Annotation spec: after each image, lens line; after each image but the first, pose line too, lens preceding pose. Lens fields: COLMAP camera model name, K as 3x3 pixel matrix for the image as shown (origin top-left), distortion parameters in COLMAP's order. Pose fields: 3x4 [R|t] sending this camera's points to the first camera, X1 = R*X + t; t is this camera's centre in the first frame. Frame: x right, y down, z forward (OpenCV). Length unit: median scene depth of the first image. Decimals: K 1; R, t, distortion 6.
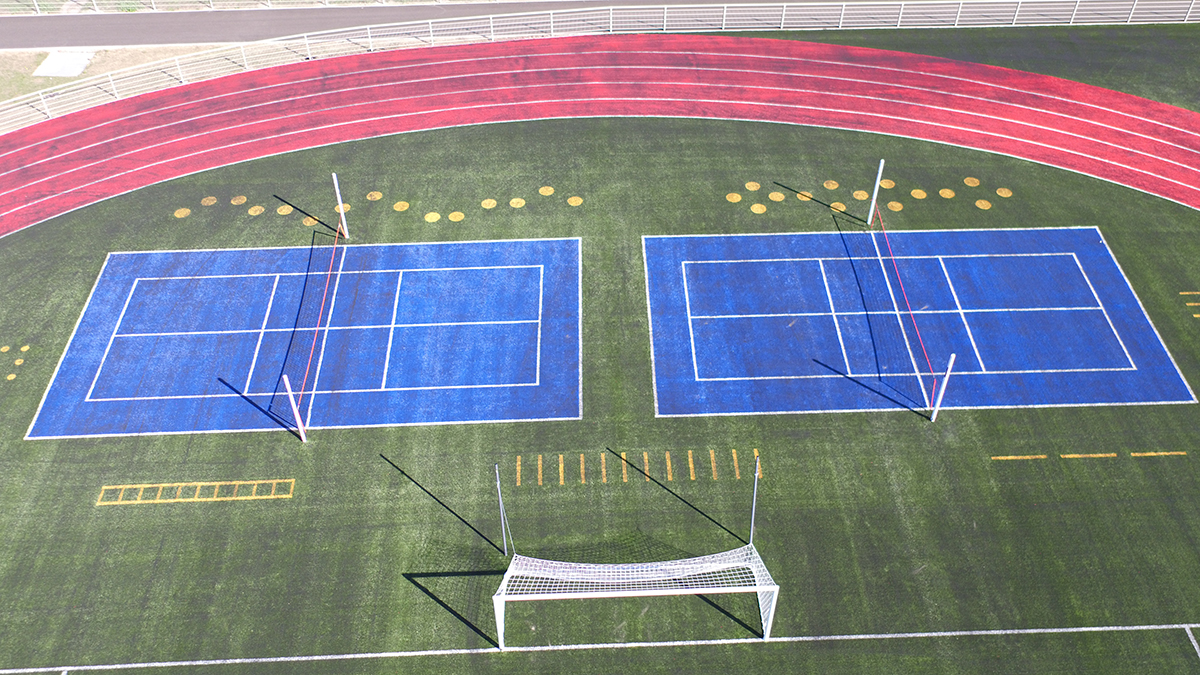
lens RADIAL K [[1108.4, 0, 600.0], [0, 1108.4, 337.5], [0, 0, 1]] dist [0.007769, 0.008348]
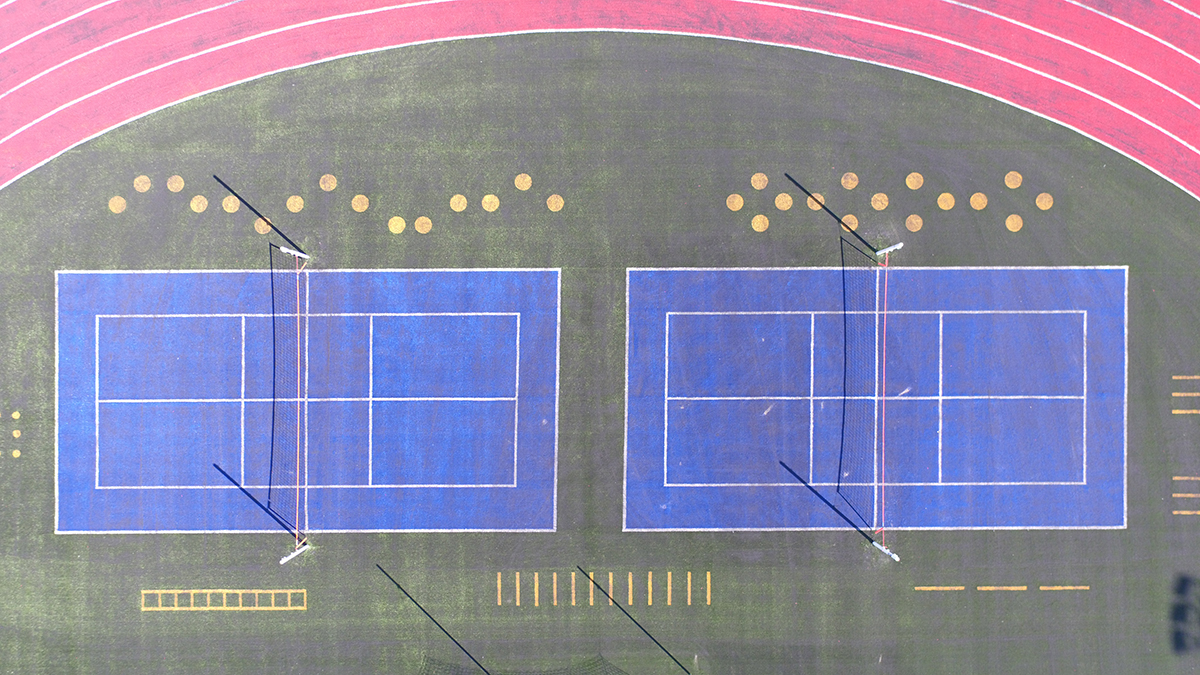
lens RADIAL K [[1108.4, 0, 600.0], [0, 1108.4, 337.5], [0, 0, 1]] dist [0.007769, 0.008348]
pose [[0.999408, 0.034416, -0.000419, 0.020731], [-0.023366, 0.687370, 0.725931, -0.831957], [0.025272, -0.725491, 0.687767, 0.374553]]
